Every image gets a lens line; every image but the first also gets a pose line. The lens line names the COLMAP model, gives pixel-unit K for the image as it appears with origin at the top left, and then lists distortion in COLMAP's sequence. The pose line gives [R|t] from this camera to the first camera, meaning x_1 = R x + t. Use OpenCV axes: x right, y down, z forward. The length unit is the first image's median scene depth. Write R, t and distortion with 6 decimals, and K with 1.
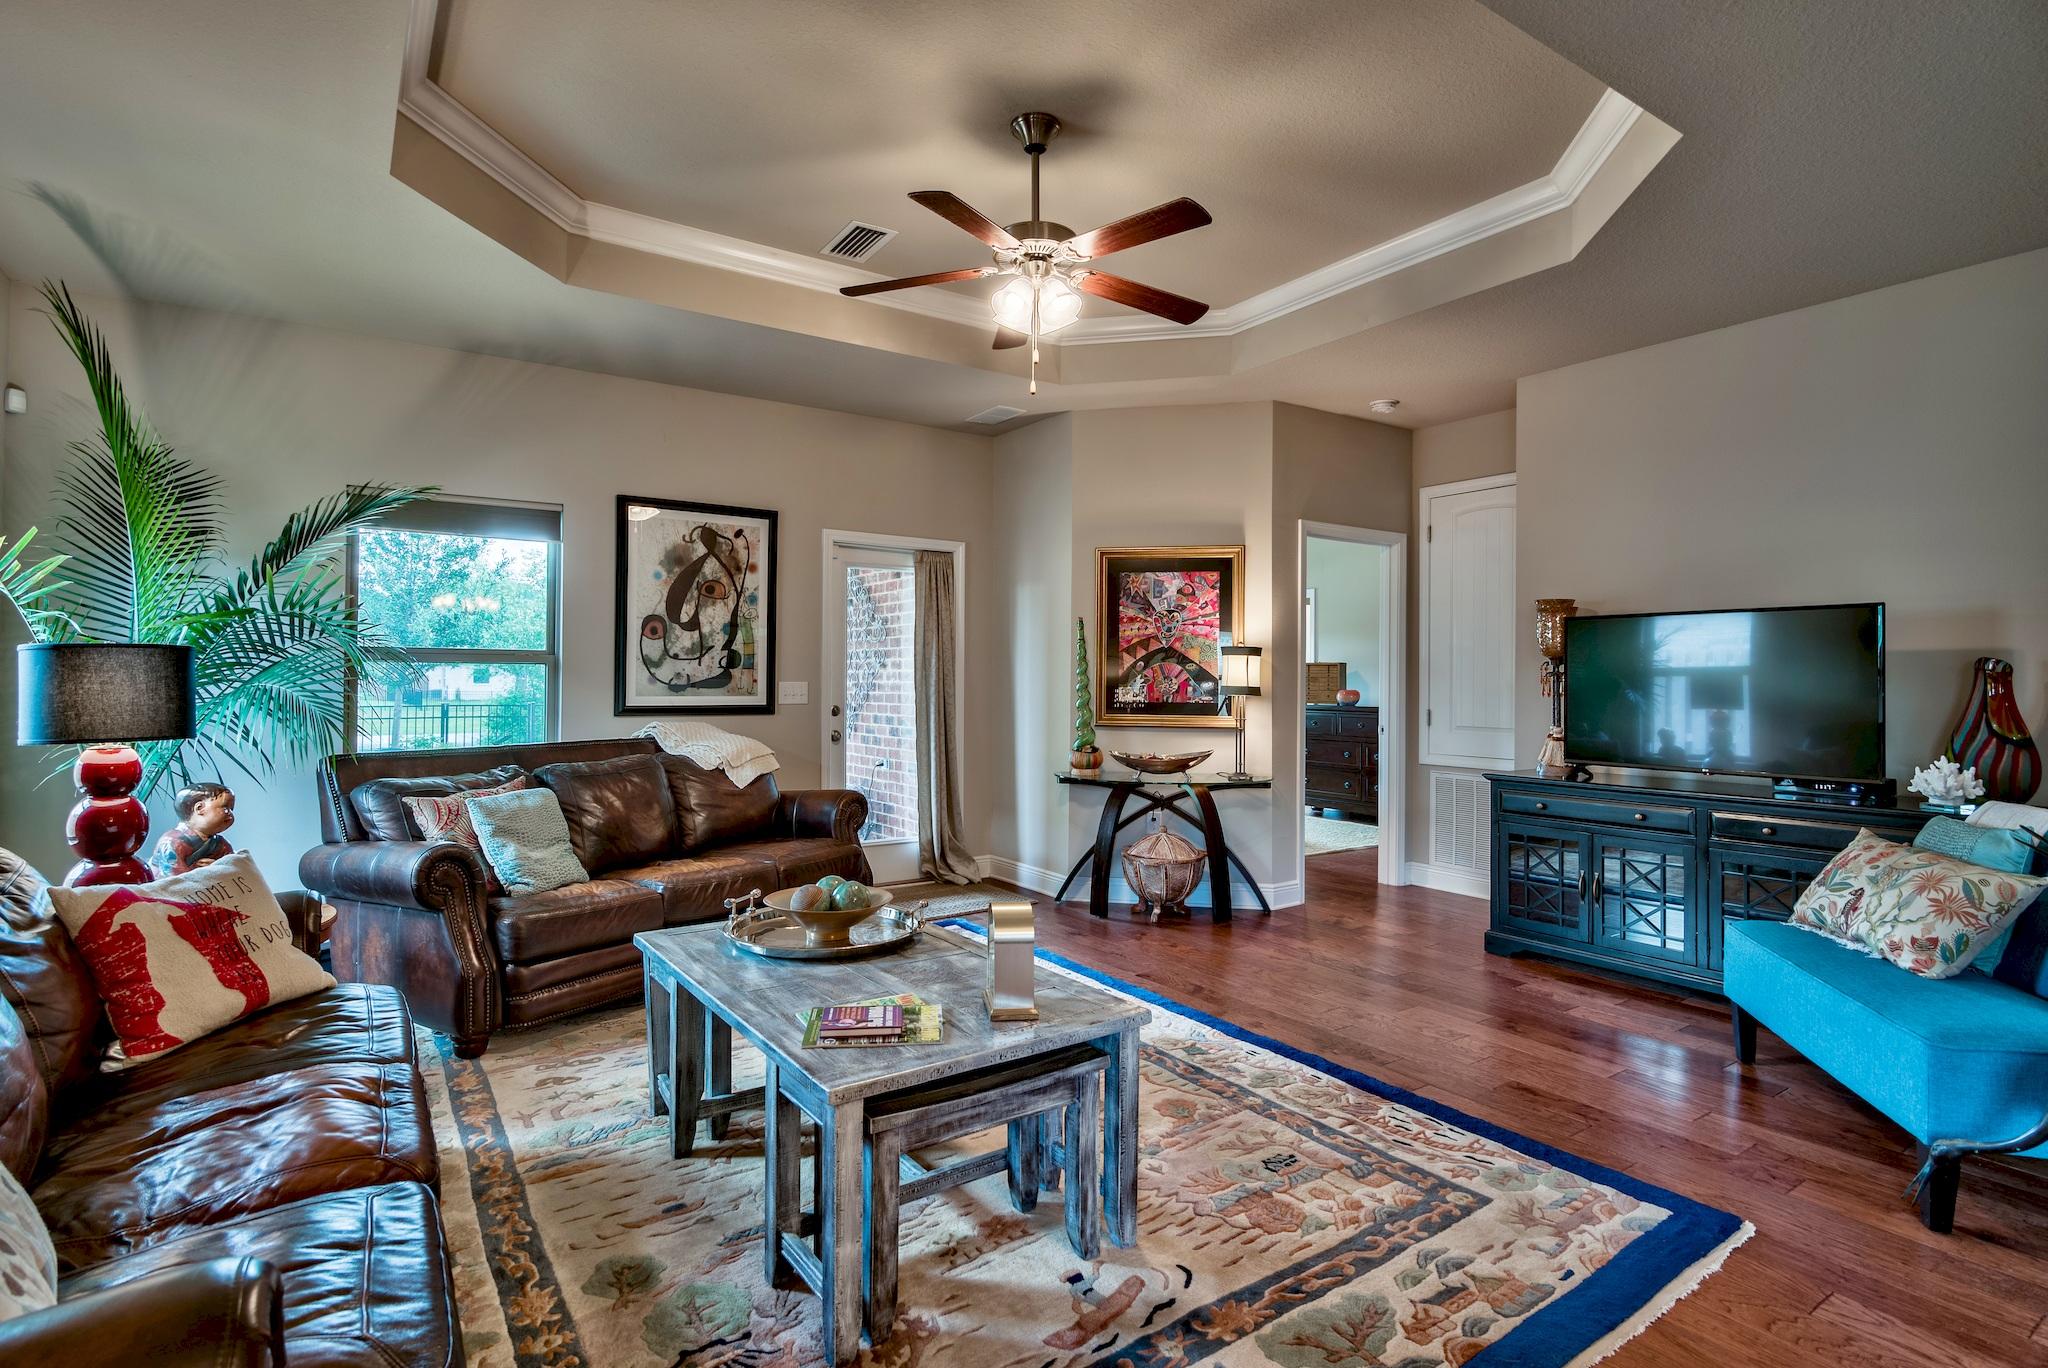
lens RADIAL K [[1029.1, 0, 1032.7], [0, 1029.1, 674.2], [0, 0, 1]] dist [-0.006983, 0.000516]
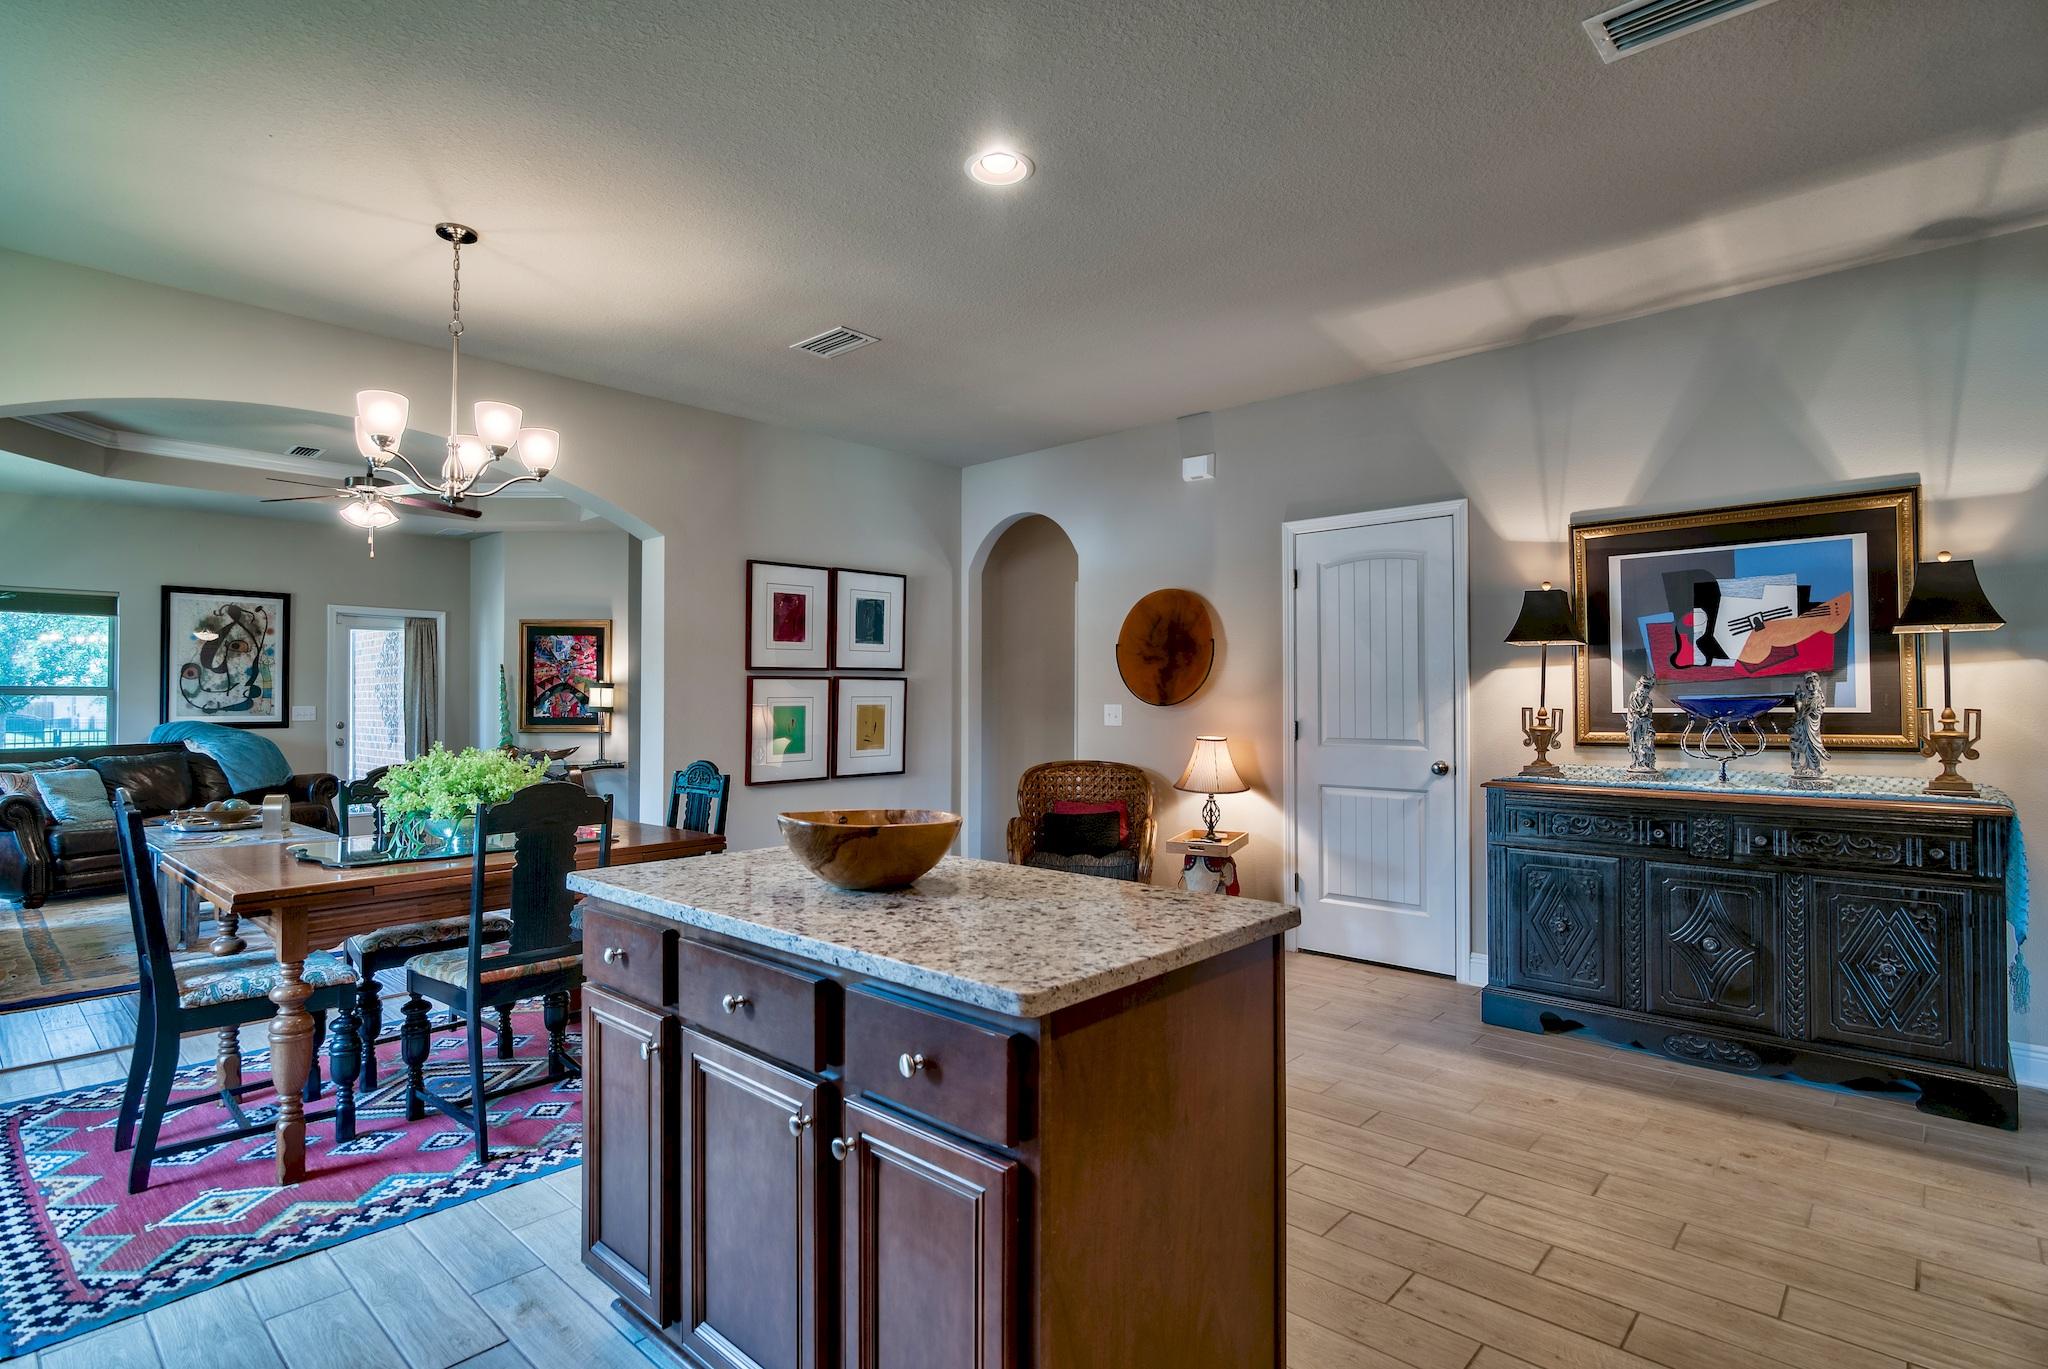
lens RADIAL K [[1029.1, 0, 1013.9], [0, 1029.1, 689.9], [0, 0, 1]] dist [-0.006983, 0.000516]
pose [[0.975696, -0.004512, 0.219080, 0.477115], [0.005819, 0.999969, -0.005322, -0.002645], [-0.219049, 0.006468, 0.975692, -0.732428]]
